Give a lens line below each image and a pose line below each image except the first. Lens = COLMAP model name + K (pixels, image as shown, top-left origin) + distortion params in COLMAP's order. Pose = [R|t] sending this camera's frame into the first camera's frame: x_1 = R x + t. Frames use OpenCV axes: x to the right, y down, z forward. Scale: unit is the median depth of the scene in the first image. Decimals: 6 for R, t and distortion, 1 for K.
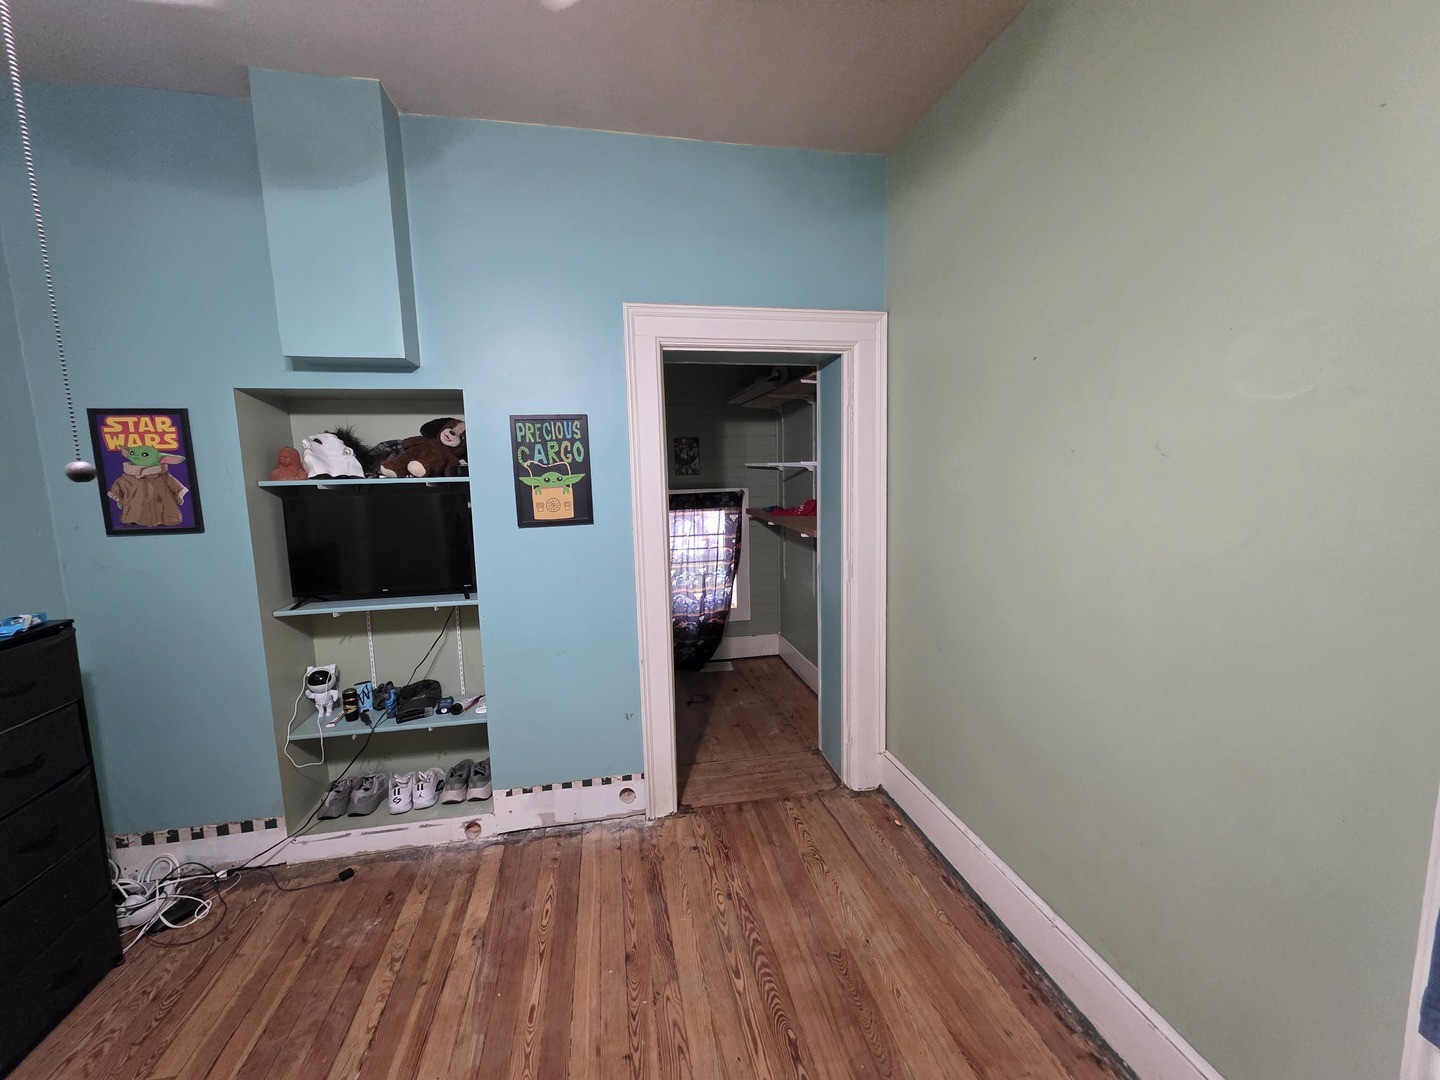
lens RADIAL K [[574.9, 0, 722.2], [0, 574.9, 538.2], [0, 0, 1]] dist [0.000804, 0.001050]
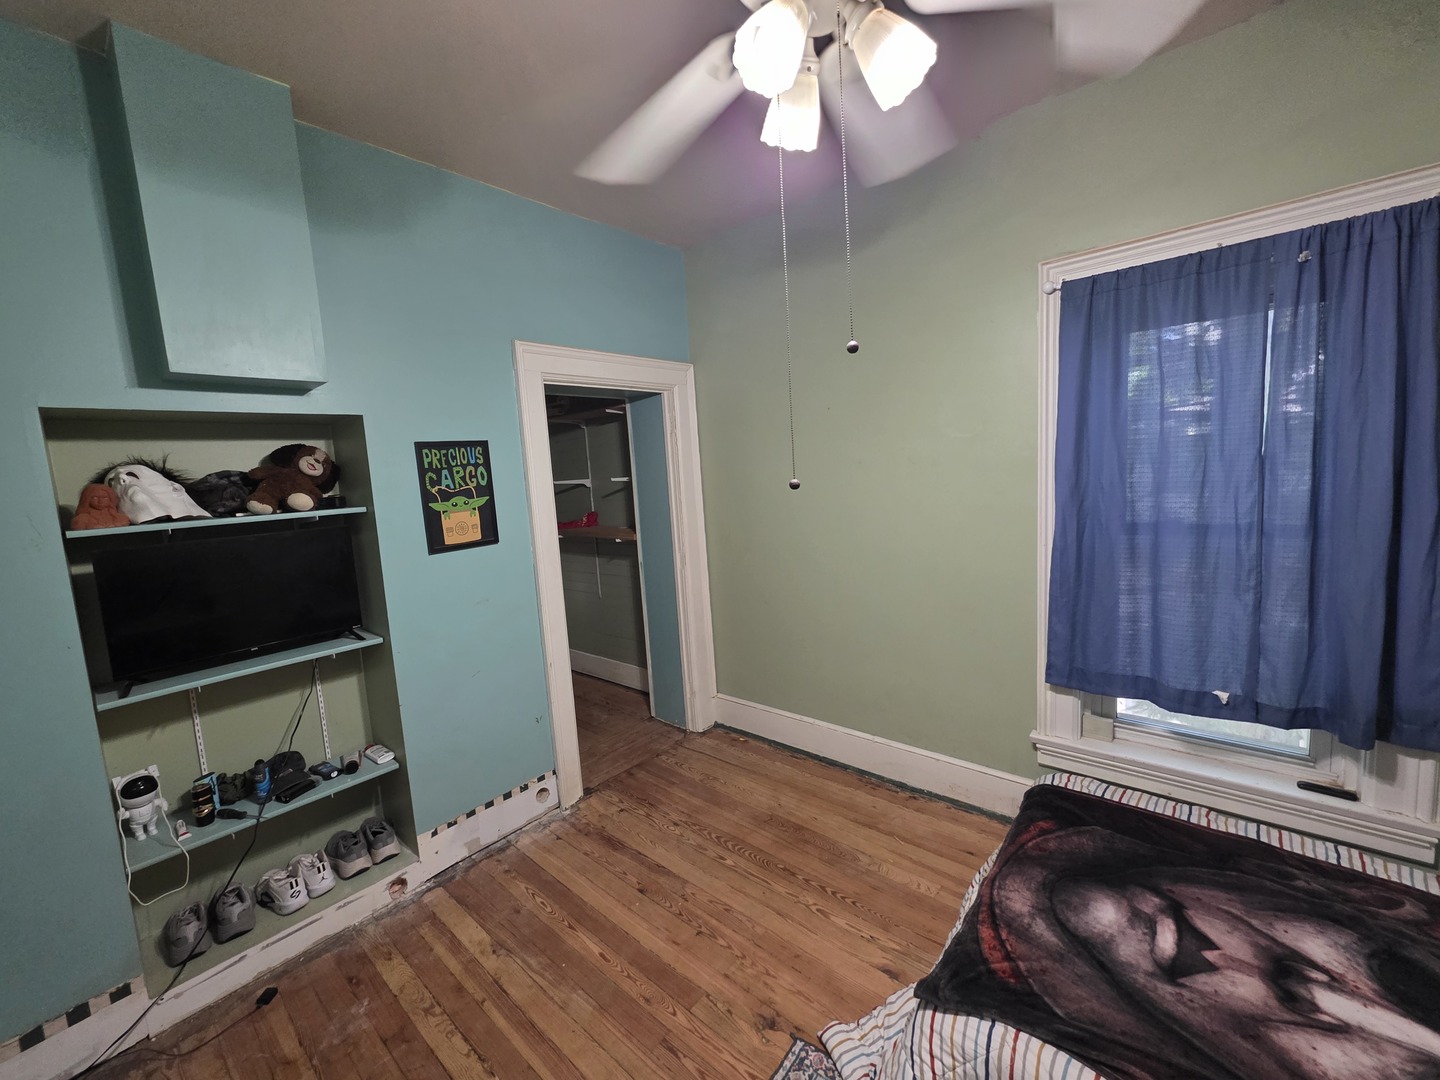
lens RADIAL K [[574.9, 0, 715.5], [0, 574.9, 534.5], [0, 0, 1]] dist [0.000804, 0.001050]
pose [[0.793949, -0.100783, 0.599573, -0.546259], [0.123576, 0.992330, 0.003163, 0.005139], [-0.595293, 0.071582, 0.800314, -0.084574]]
